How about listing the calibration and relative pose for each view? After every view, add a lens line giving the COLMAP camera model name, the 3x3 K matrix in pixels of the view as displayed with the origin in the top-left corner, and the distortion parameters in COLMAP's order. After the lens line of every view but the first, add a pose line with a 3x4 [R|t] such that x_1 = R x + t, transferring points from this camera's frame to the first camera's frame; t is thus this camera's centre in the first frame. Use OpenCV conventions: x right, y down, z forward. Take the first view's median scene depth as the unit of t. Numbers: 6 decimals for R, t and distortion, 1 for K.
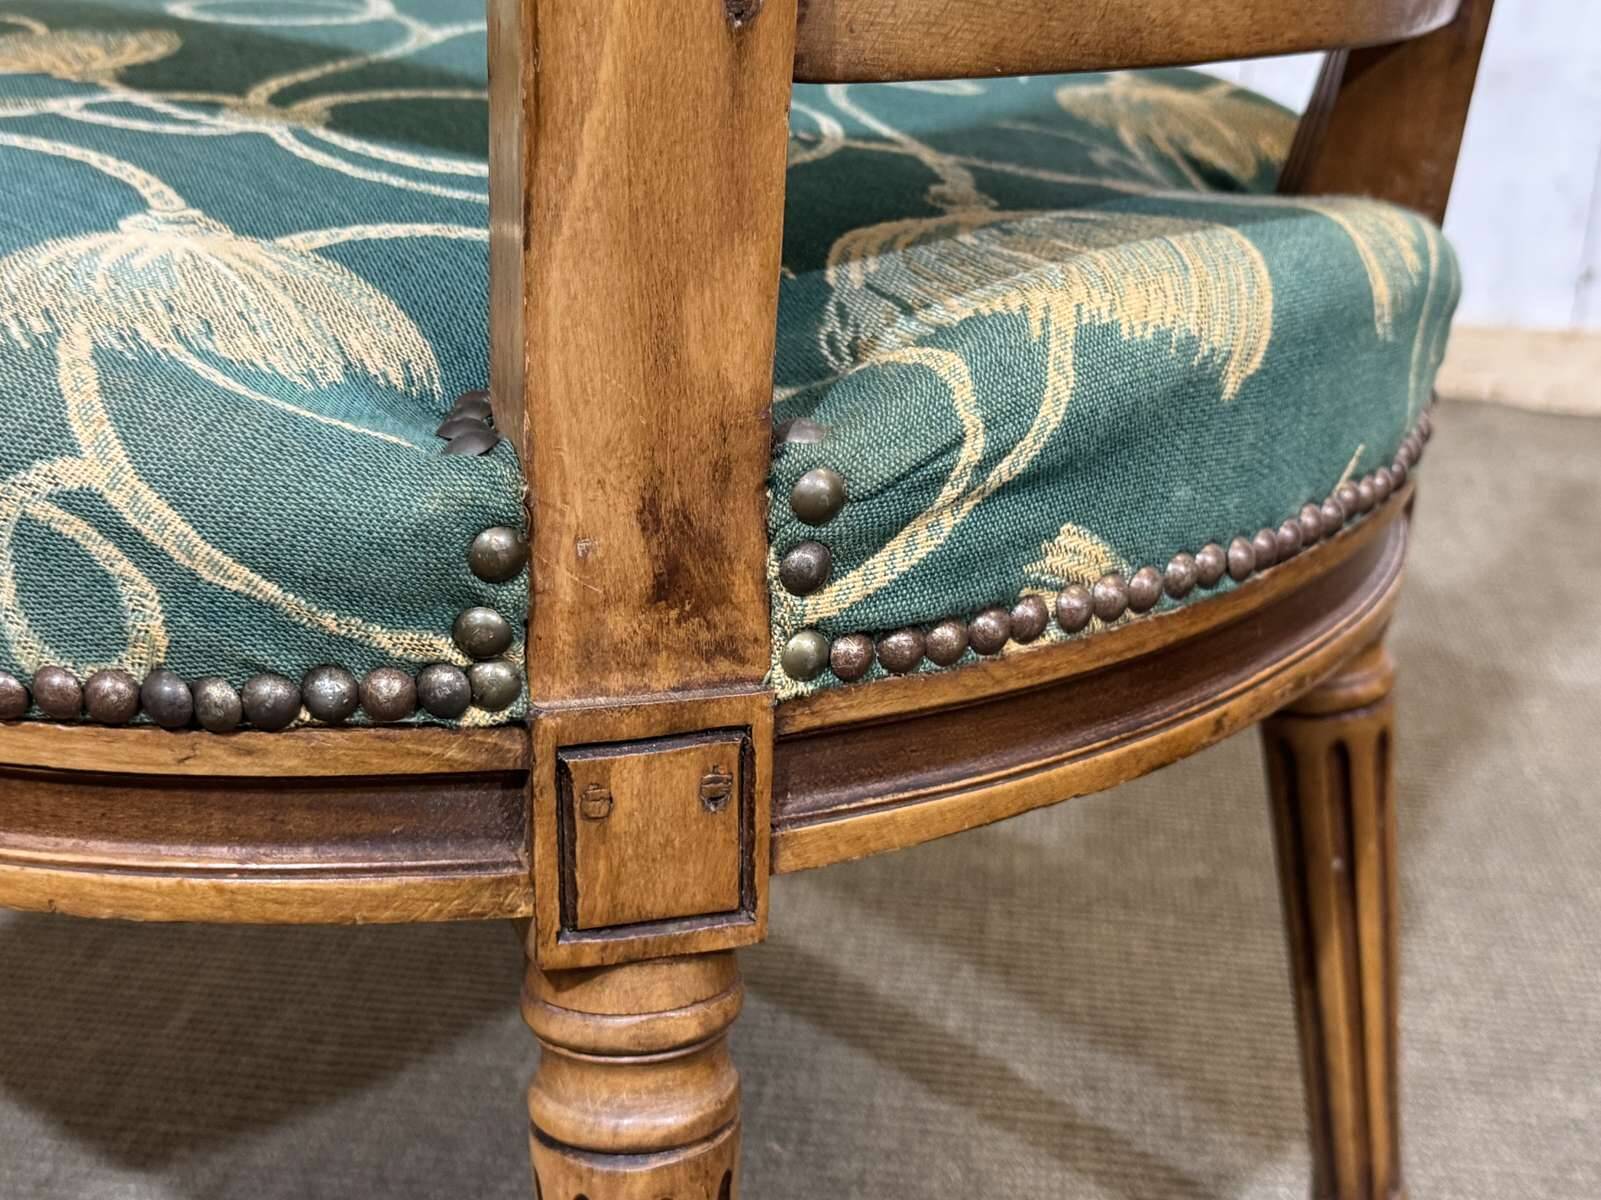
lens RADIAL K [[2051.8, 0, 797.5], [0, 2051.8, 615.6], [0, 0, 1]] dist [0.214441, -0.521918]
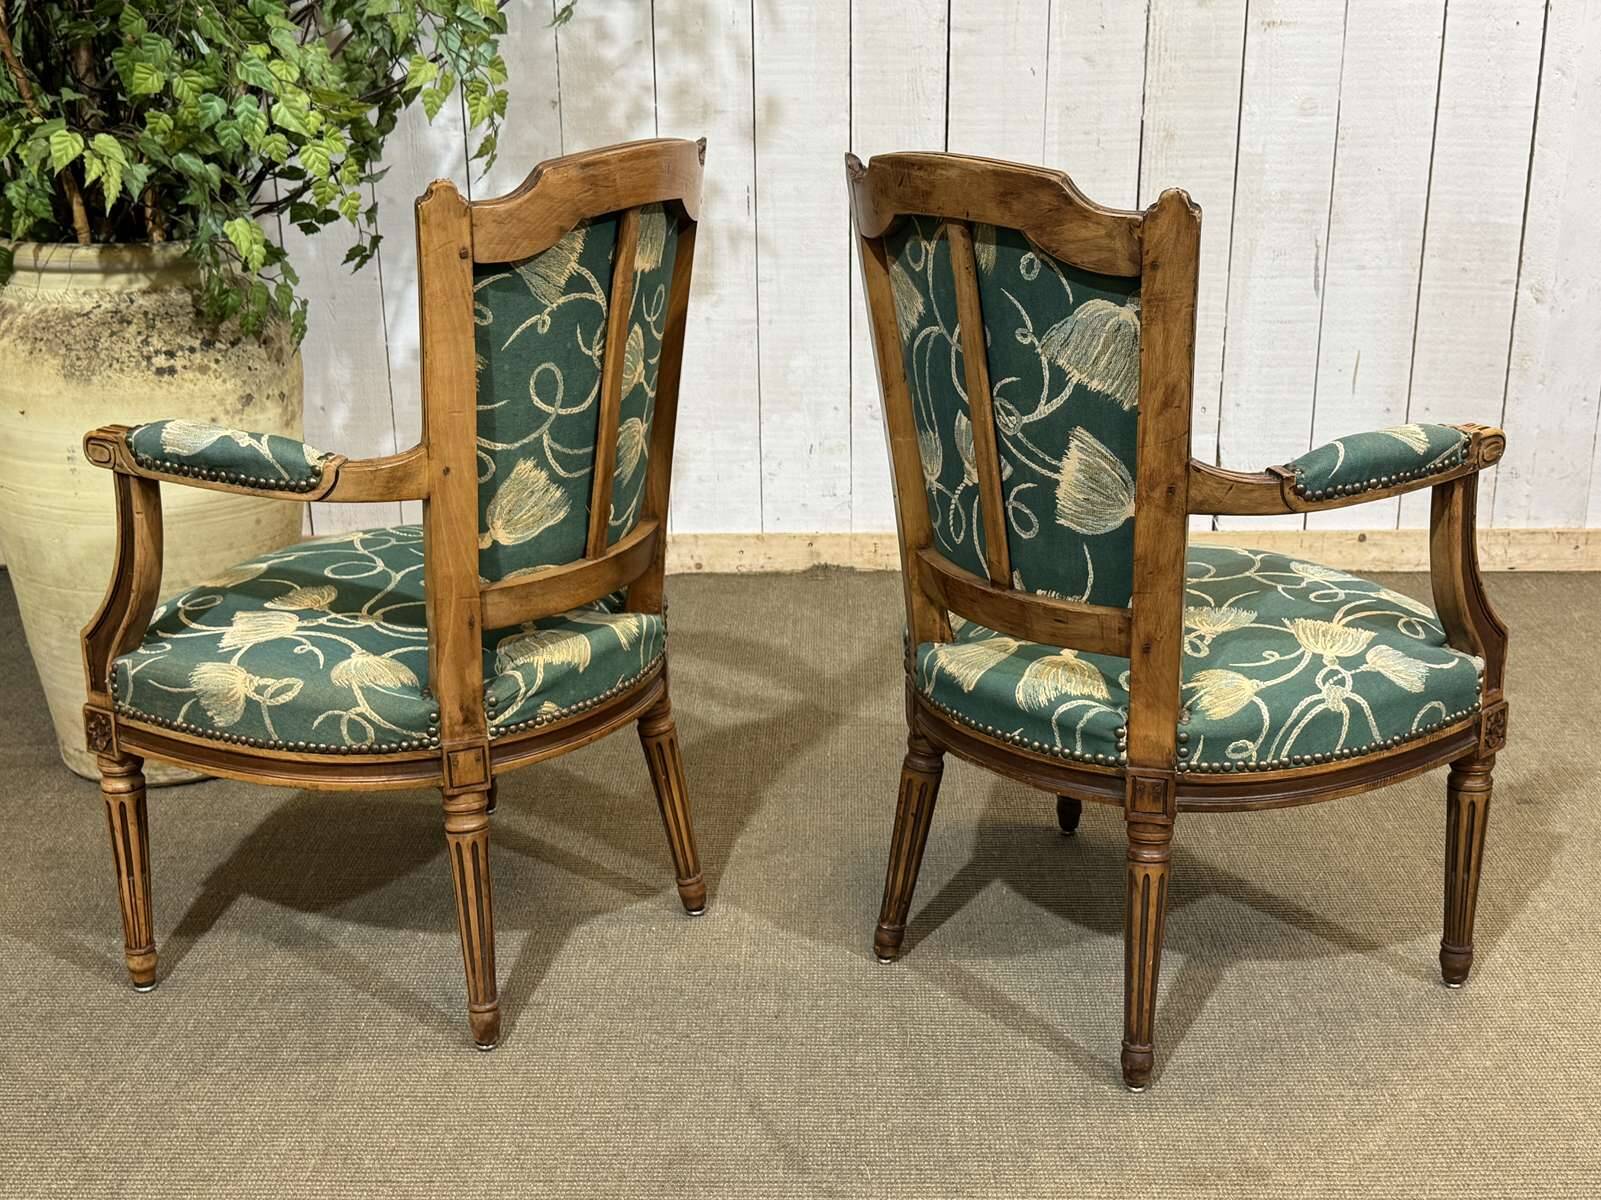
lens RADIAL K [[2051.8, 0, 797.5], [0, 2051.8, 615.6], [0, 0, 1]] dist [0.214441, -0.521918]
pose [[0.994187, -0.070931, 0.081005, 0.369768], [0.073507, 0.996865, -0.029268, -0.064626], [-0.078675, 0.035053, 0.996284, -4.323262]]
